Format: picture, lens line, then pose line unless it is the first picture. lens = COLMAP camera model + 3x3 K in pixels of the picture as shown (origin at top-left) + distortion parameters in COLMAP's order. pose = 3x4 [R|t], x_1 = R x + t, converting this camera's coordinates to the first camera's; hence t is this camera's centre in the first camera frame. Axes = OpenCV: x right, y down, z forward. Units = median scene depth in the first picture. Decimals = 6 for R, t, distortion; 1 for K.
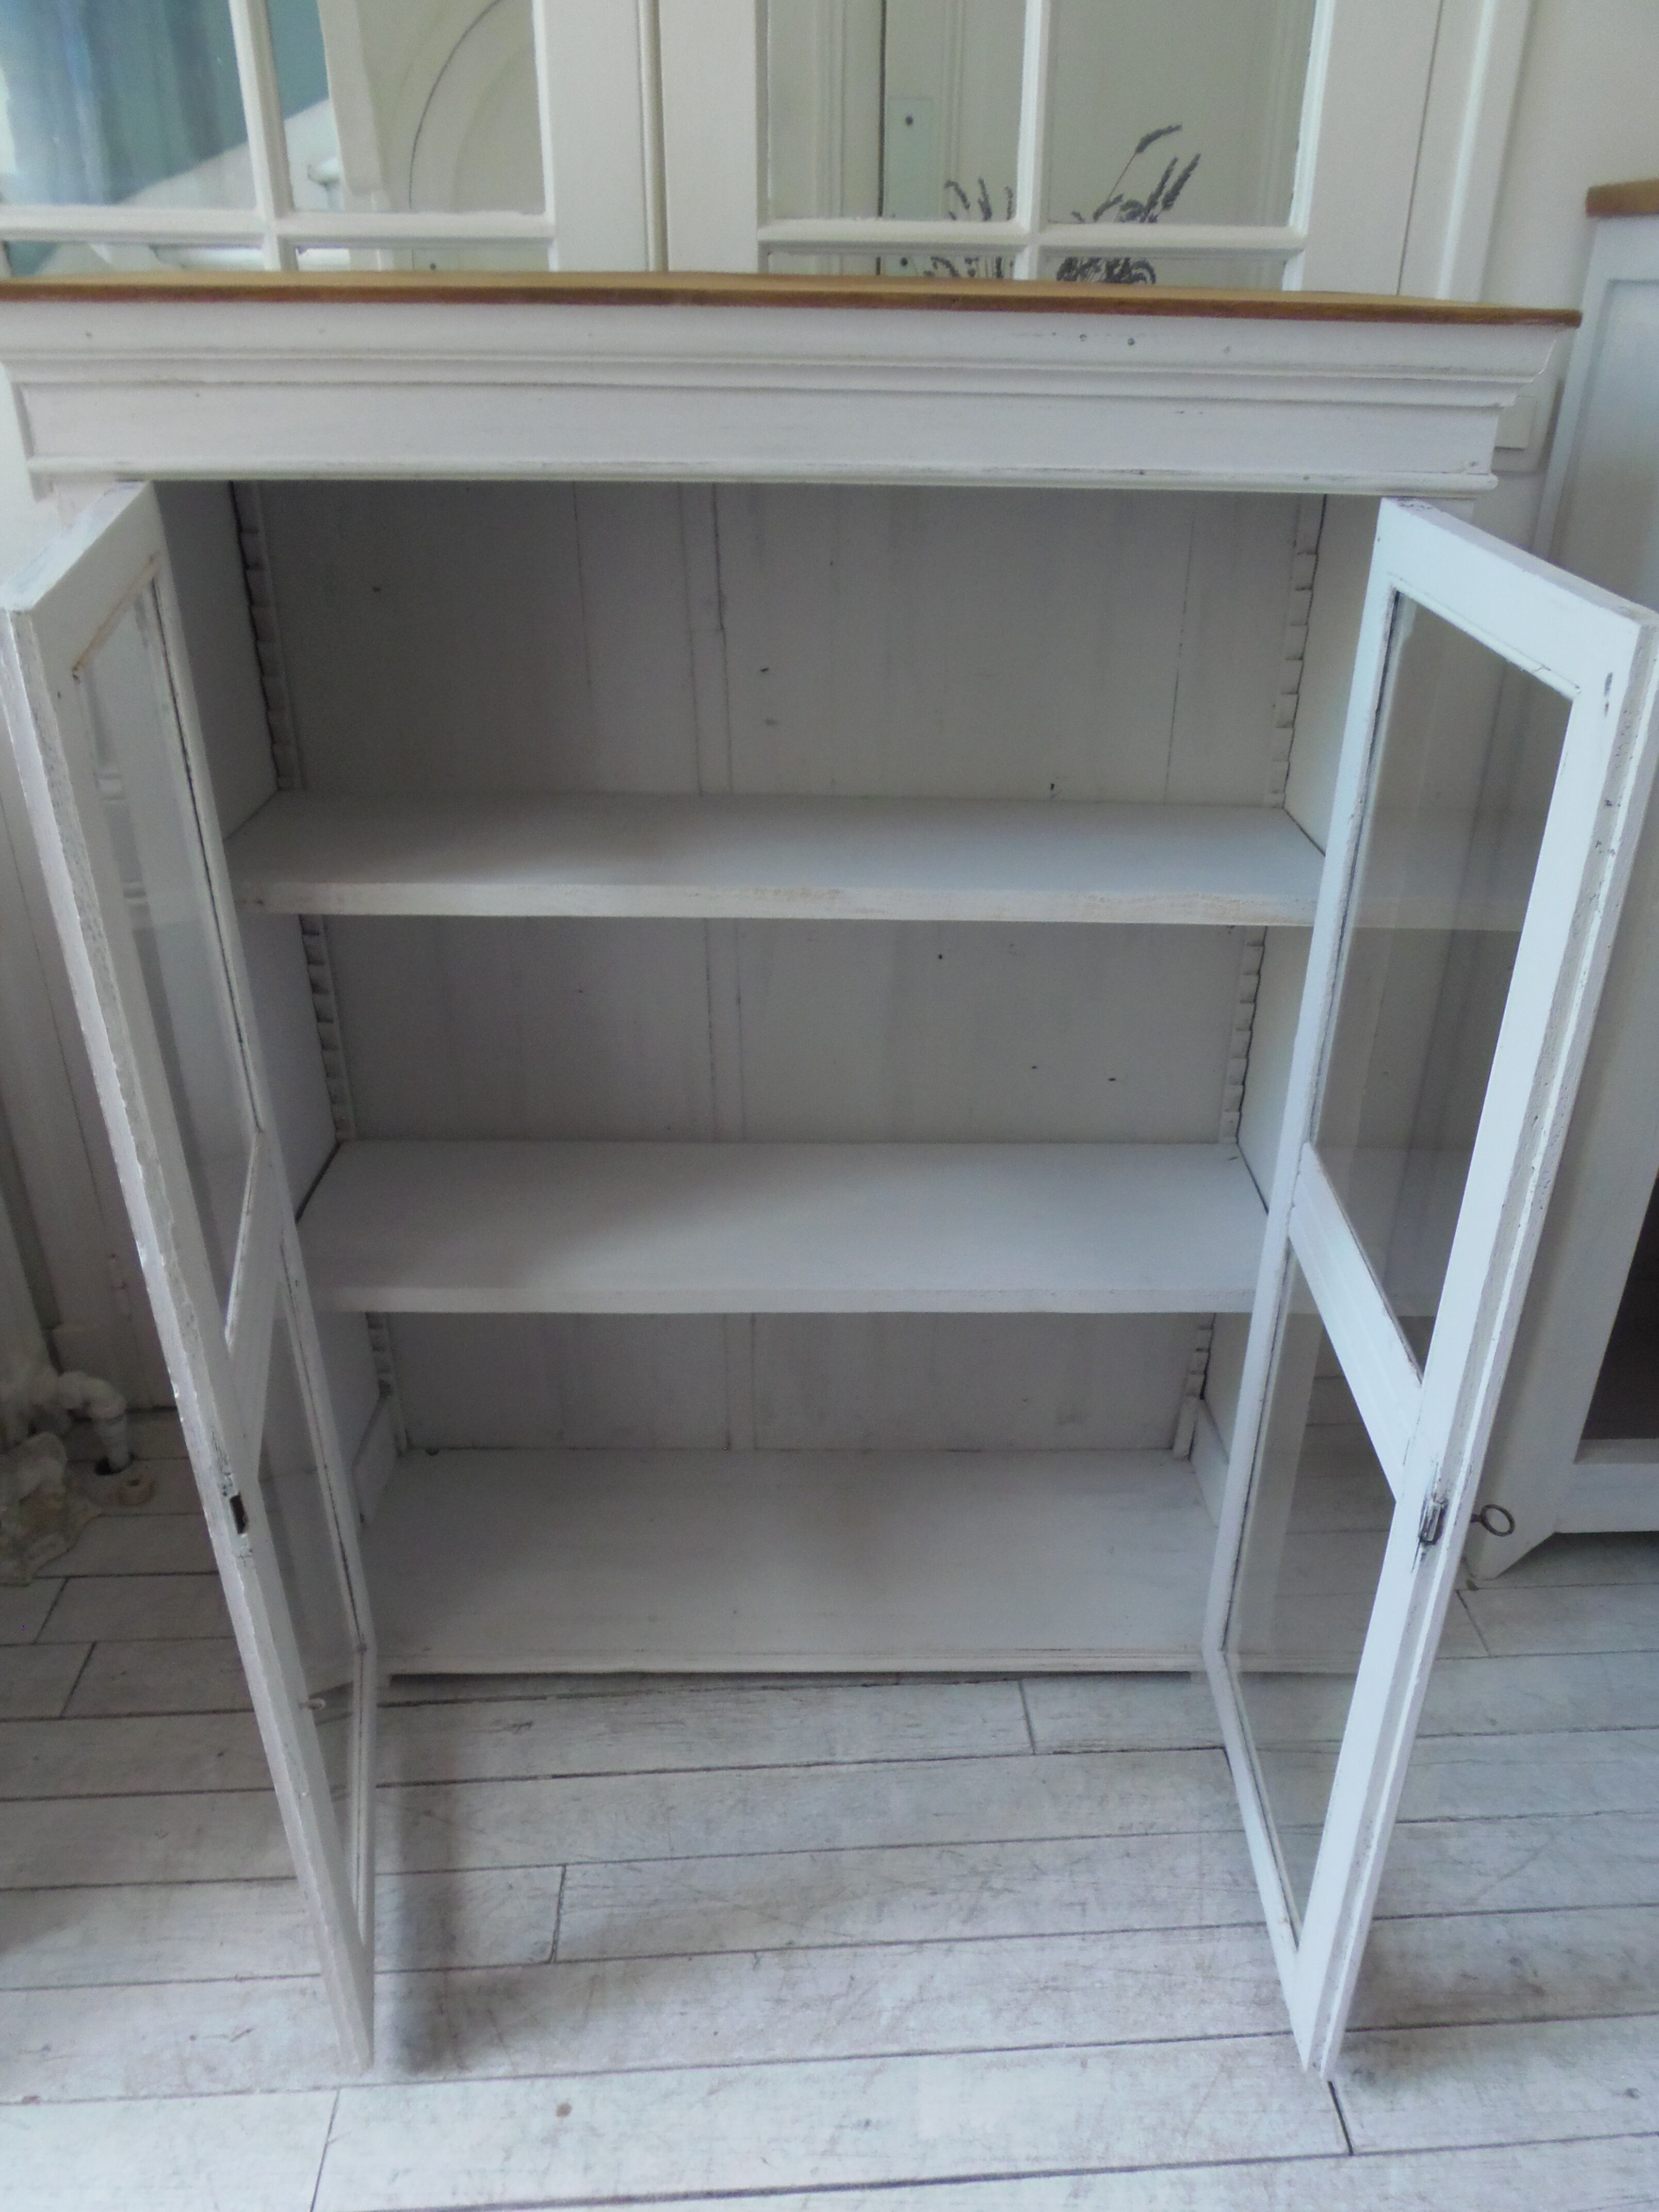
lens RADIAL K [[1605.0, 0, 867.1], [0, 1605.0, 1125.0], [0, 0, 1]] dist [-0.020843, -0.003375]
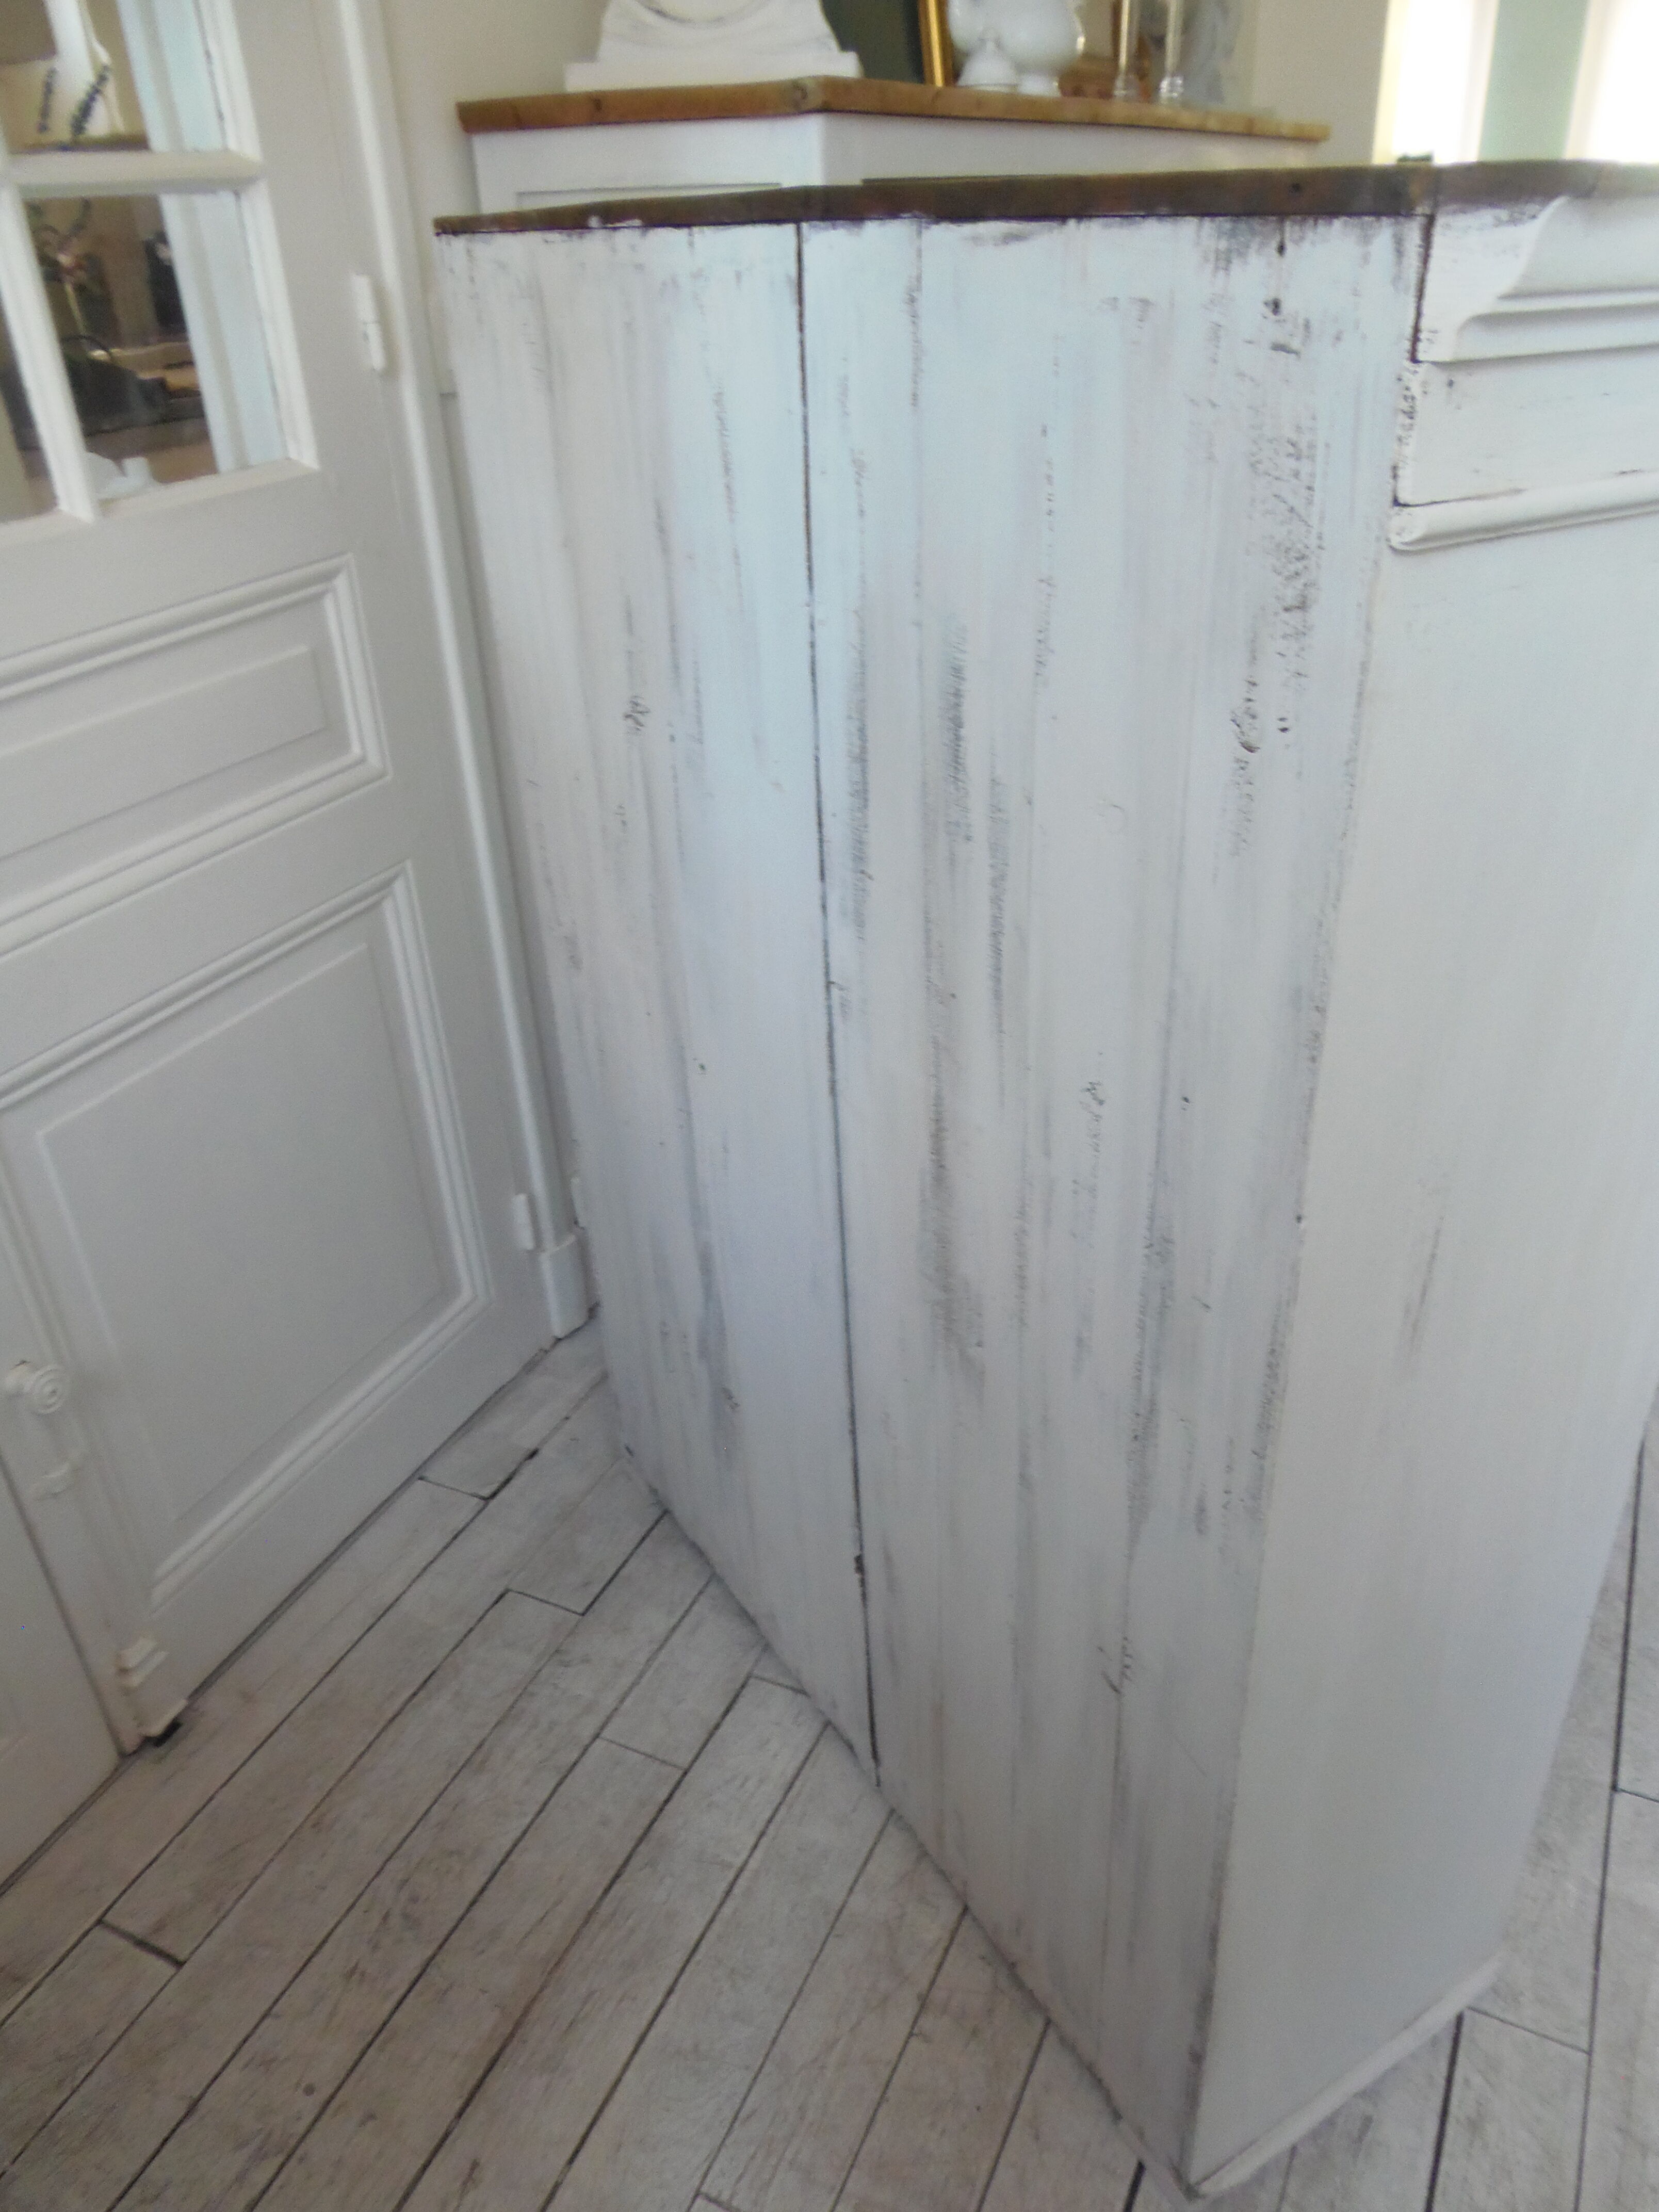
lens RADIAL K [[1605.0, 0, 856.3], [0, 1605.0, 1144.8], [0, 0, 1]] dist [-0.020843, -0.003375]
pose [[0.477247, -0.474653, 0.739553, -0.490512], [0.449108, 0.855114, 0.259004, -0.168742], [-0.755339, 0.208530, 0.621271, 0.313110]]
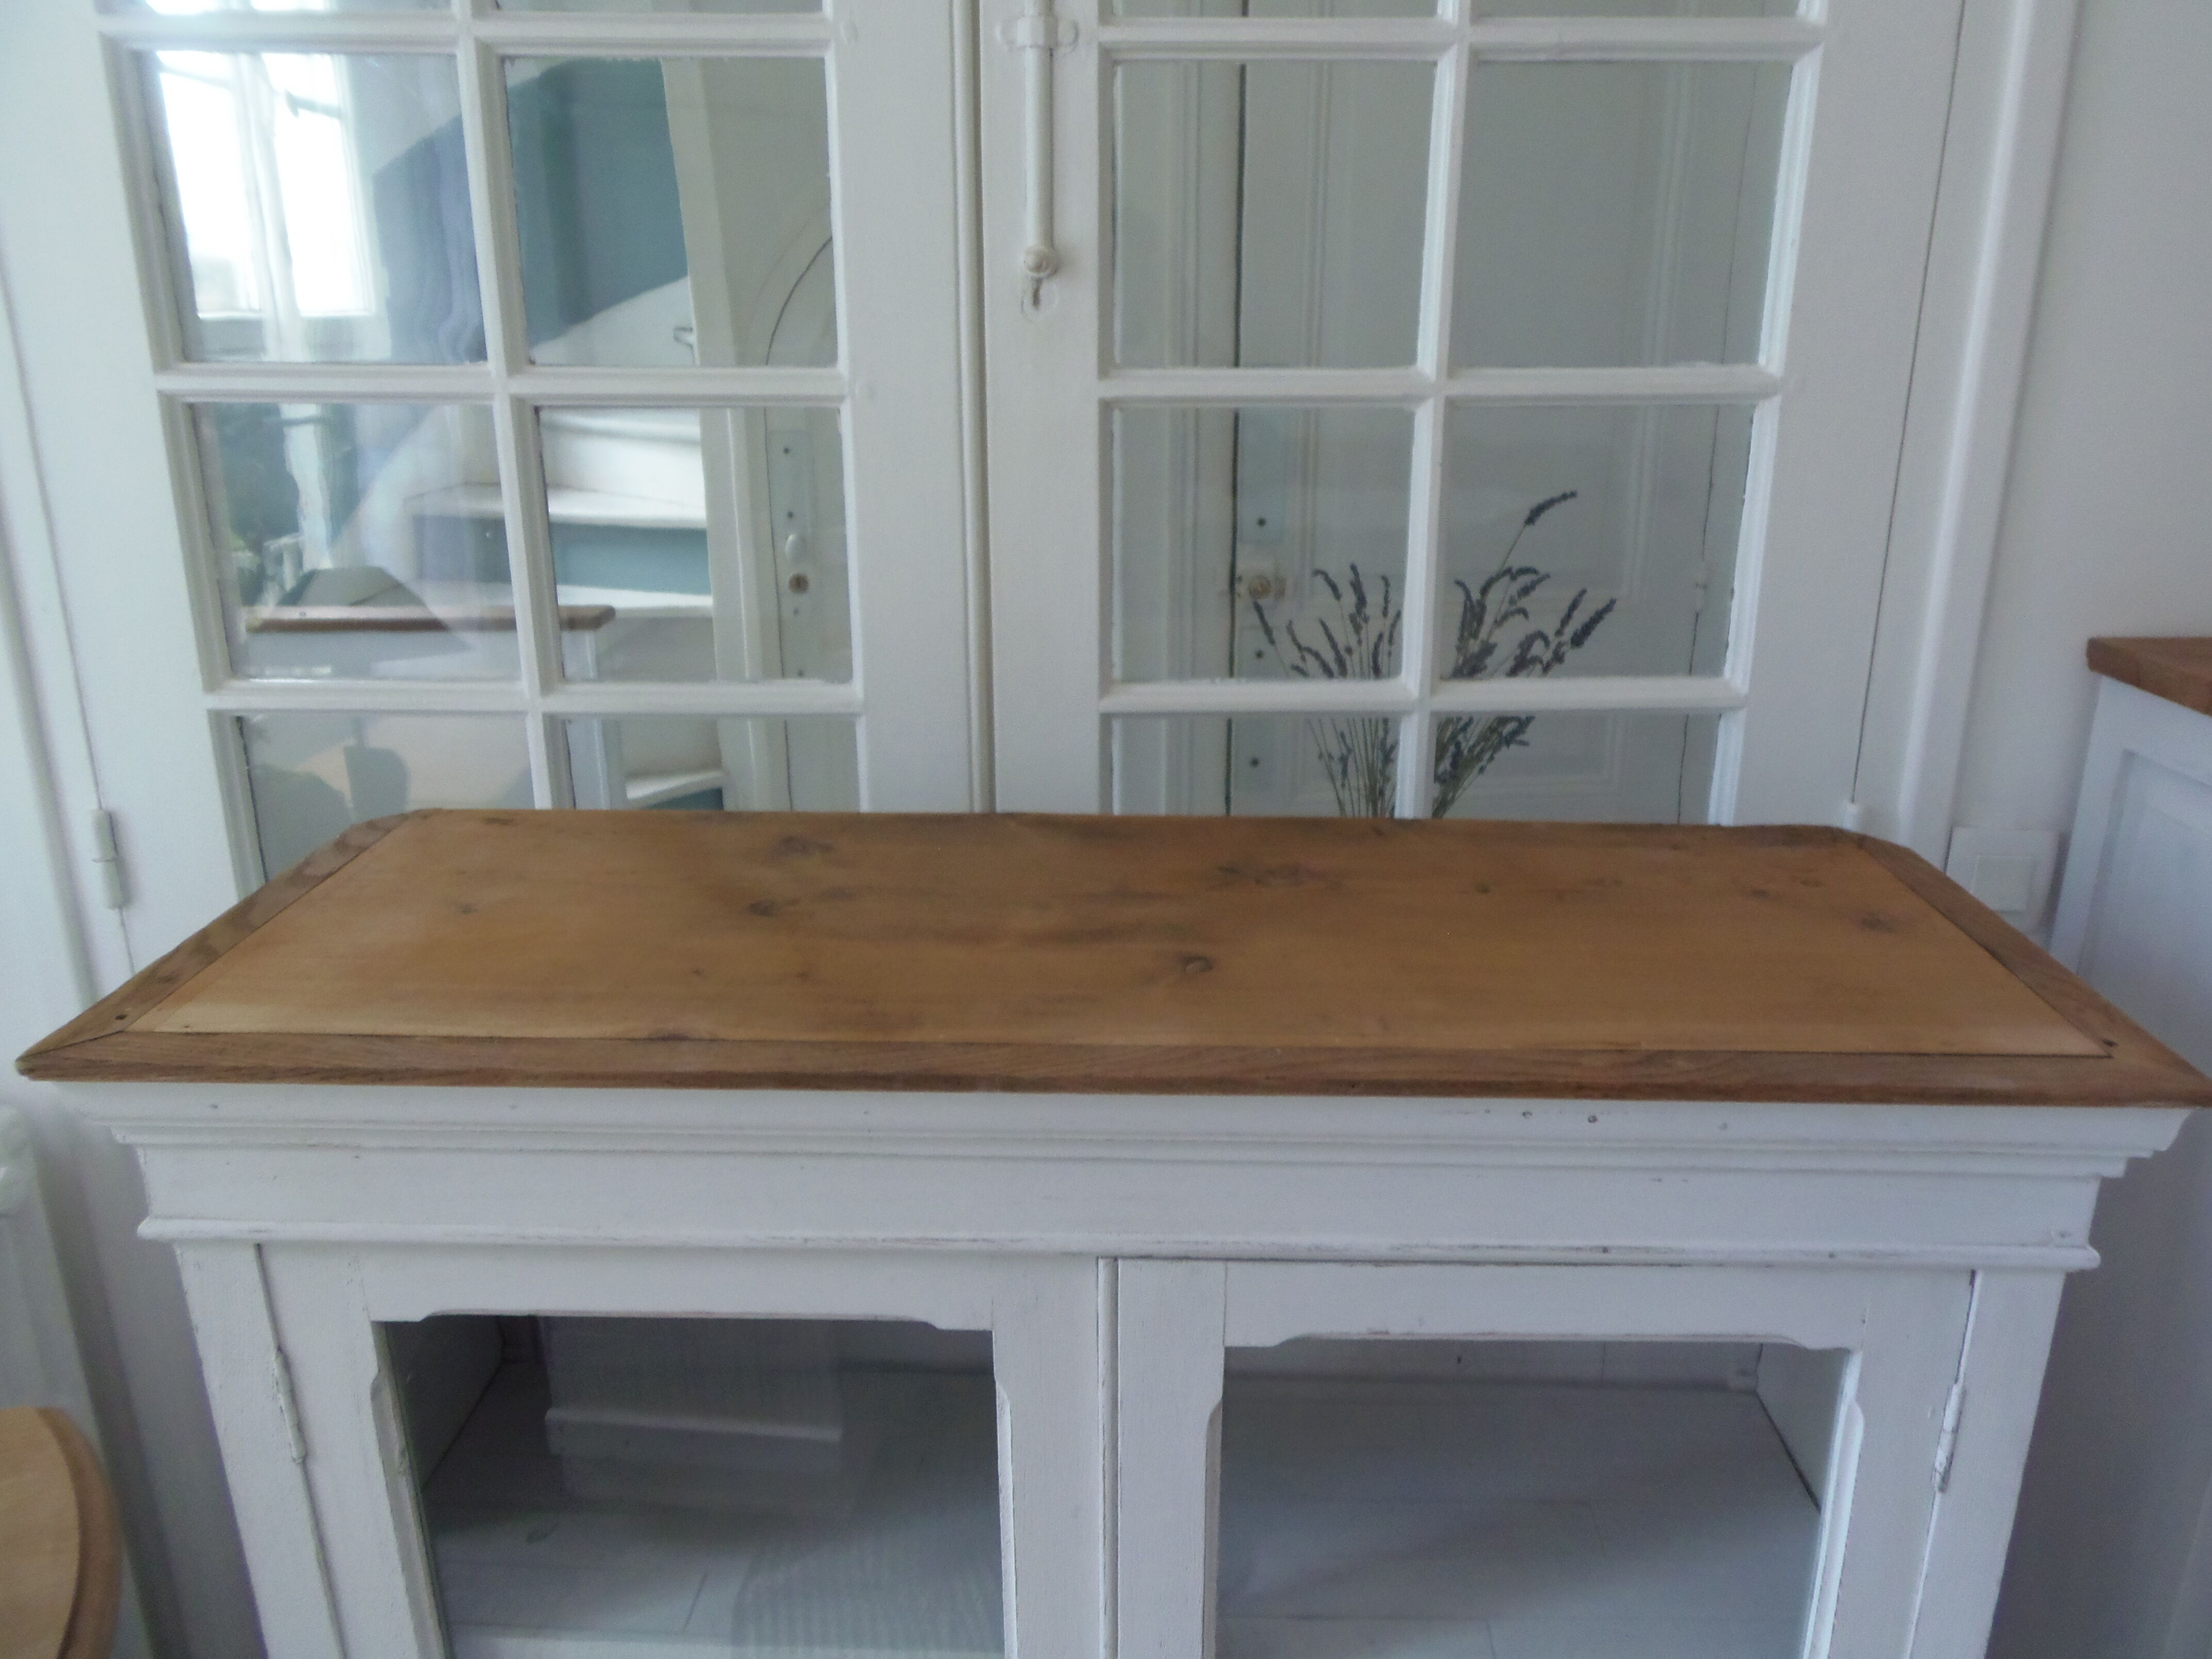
lens RADIAL K [[1605.0, 0, 1137.7], [0, 1605.0, 787.4], [0, 0, 1]] dist [-0.020843, -0.003375]
pose [[0.998900, 0.002179, -0.046836, -0.007494], [-0.011282, 0.980741, -0.194989, -0.344666], [0.045509, 0.195303, 0.979687, 0.164257]]
